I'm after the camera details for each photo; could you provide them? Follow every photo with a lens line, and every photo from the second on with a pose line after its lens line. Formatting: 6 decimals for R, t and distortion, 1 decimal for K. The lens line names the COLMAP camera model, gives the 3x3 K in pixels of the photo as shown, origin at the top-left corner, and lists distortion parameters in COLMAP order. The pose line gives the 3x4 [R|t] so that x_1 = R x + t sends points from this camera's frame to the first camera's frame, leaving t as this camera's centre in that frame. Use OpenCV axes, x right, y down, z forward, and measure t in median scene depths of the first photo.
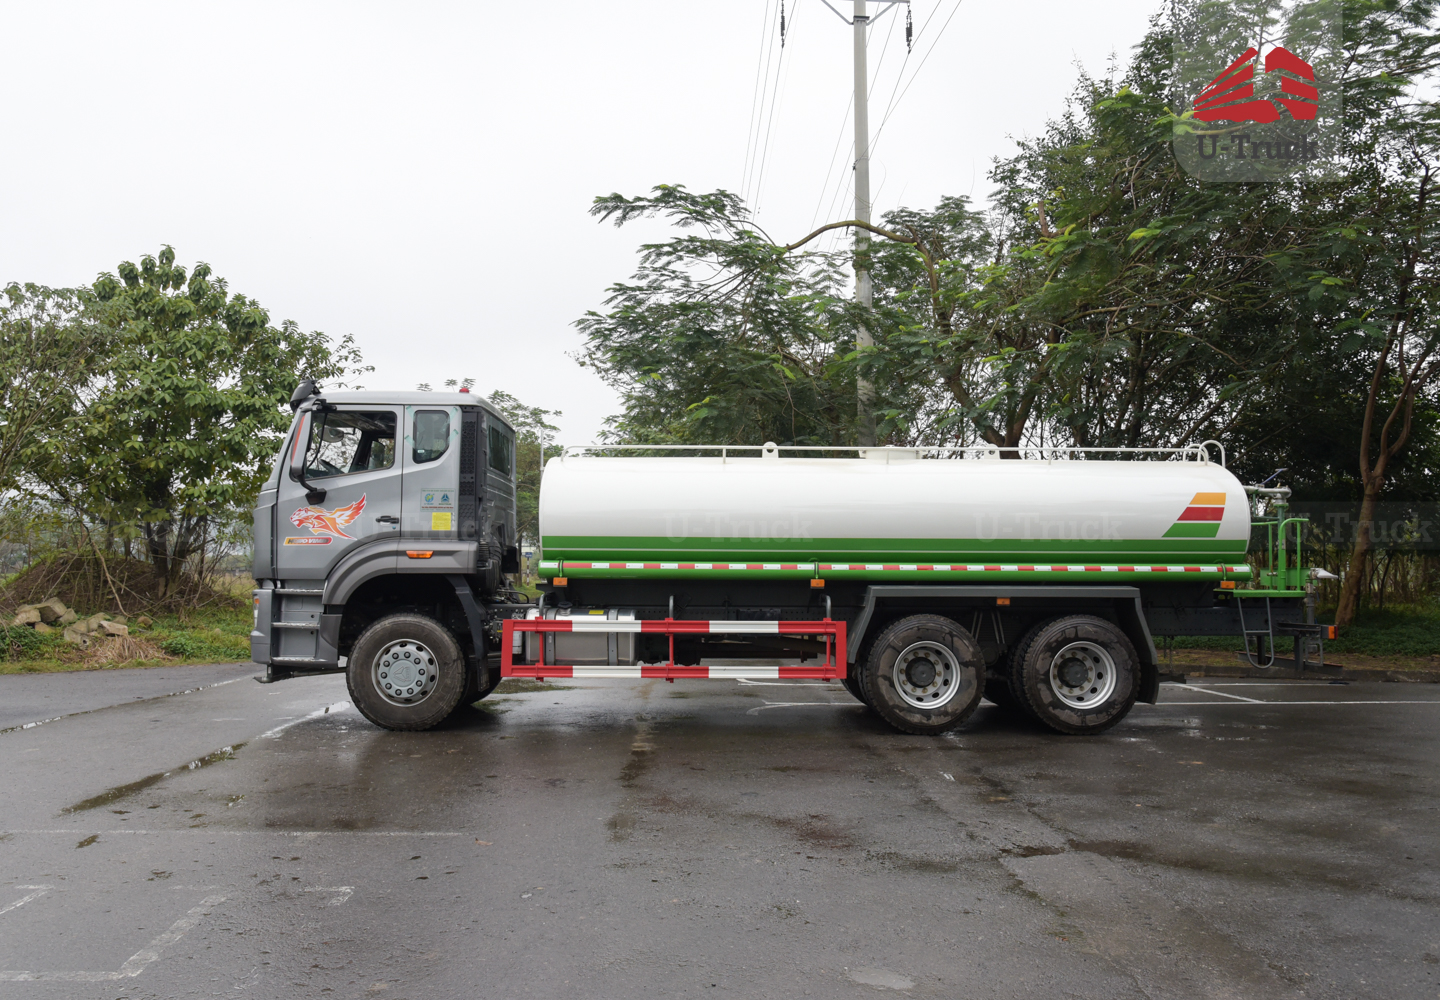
lens RADIAL K [[1163.6, 0, 720.0], [0, 1163.6, 500.0], [0, 0, 1]] dist [-0.111976, 0.179307]
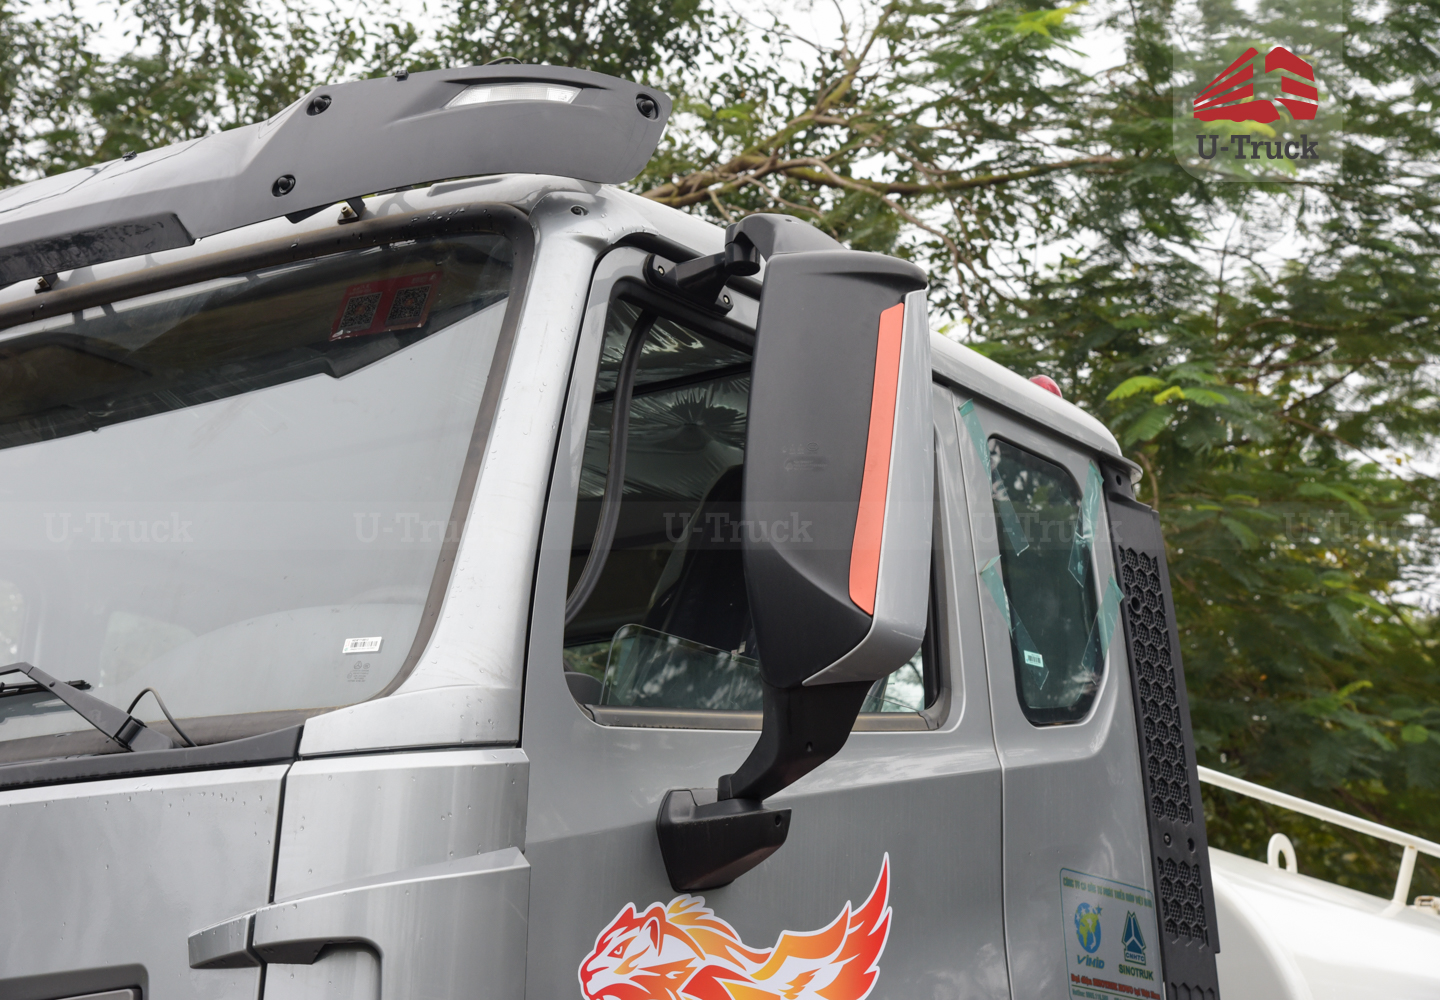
lens RADIAL K [[2902.0, 0, 720.0], [0, 2902.0, 500.0], [0, 0, 1]] dist [0.449061, 0.034685]
pose [[0.596559, 0.211994, 0.774064, -0.651879], [-0.068943, 0.974454, -0.213741, 0.035010], [-0.799602, 0.074143, 0.595935, 0.769142]]
